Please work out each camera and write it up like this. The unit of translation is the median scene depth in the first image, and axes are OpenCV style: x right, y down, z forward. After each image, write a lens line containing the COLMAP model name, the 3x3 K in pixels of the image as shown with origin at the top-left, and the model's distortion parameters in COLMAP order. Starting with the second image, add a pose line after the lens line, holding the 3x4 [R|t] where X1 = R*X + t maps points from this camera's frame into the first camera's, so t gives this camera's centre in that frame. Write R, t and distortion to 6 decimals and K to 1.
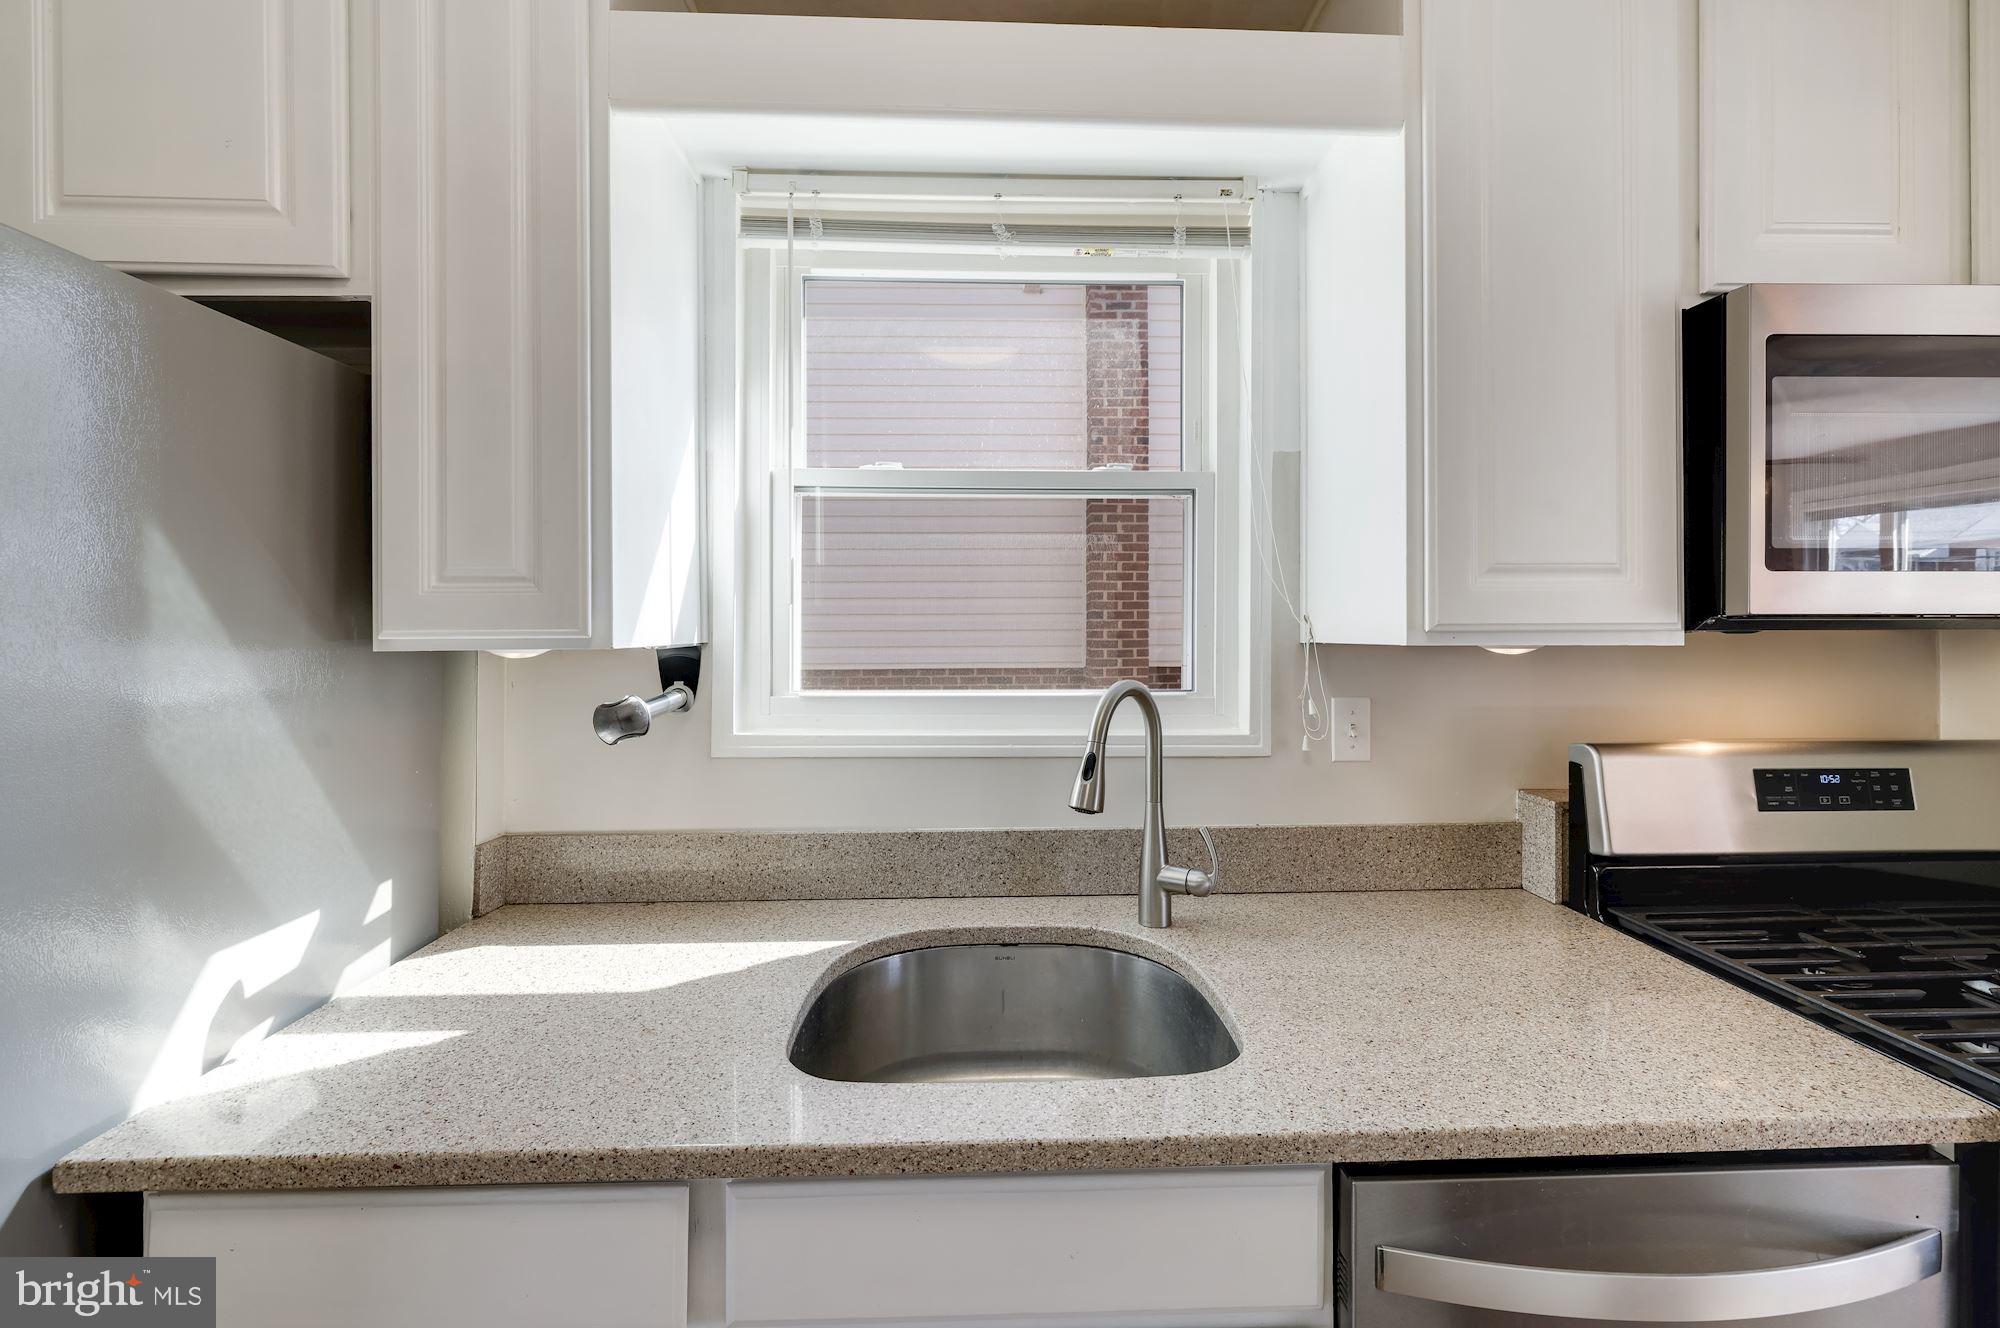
lens RADIAL K [[848.7, 0, 958.8], [0, 848.7, 629.9], [0, 0, 1]] dist [-0.003793, 0.000718]
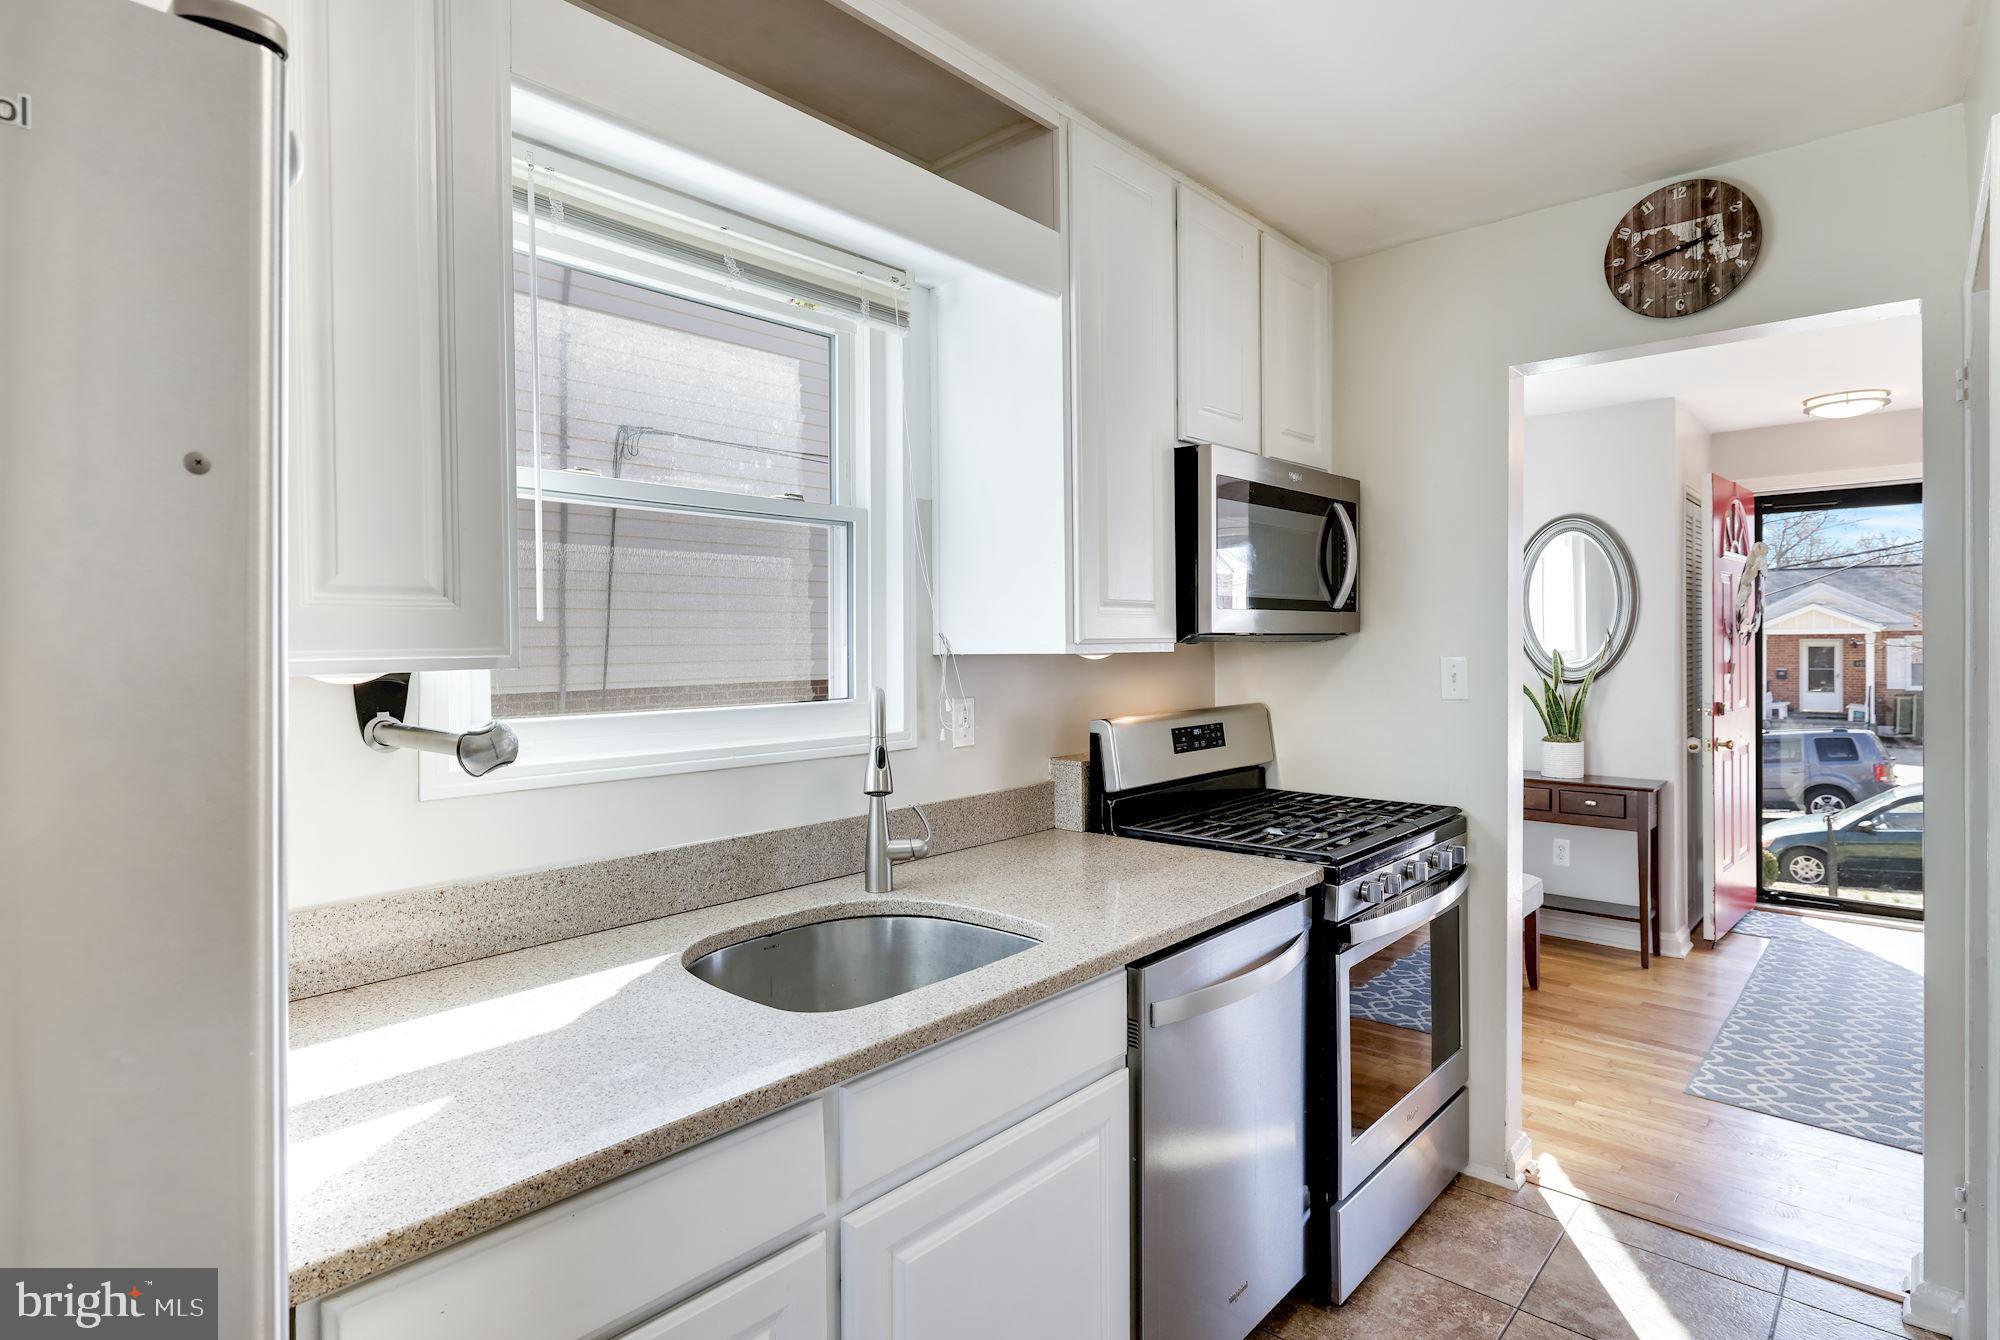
lens RADIAL K [[996.6, 0, 1013.9], [0, 996.6, 655.3], [0, 0, 1]] dist [-0.005220, 0.000630]
pose [[0.700060, -0.015054, 0.713925, -0.618387], [0.008910, 0.999884, 0.012346, -0.000846], [-0.714028, -0.002282, 0.700113, -0.113954]]
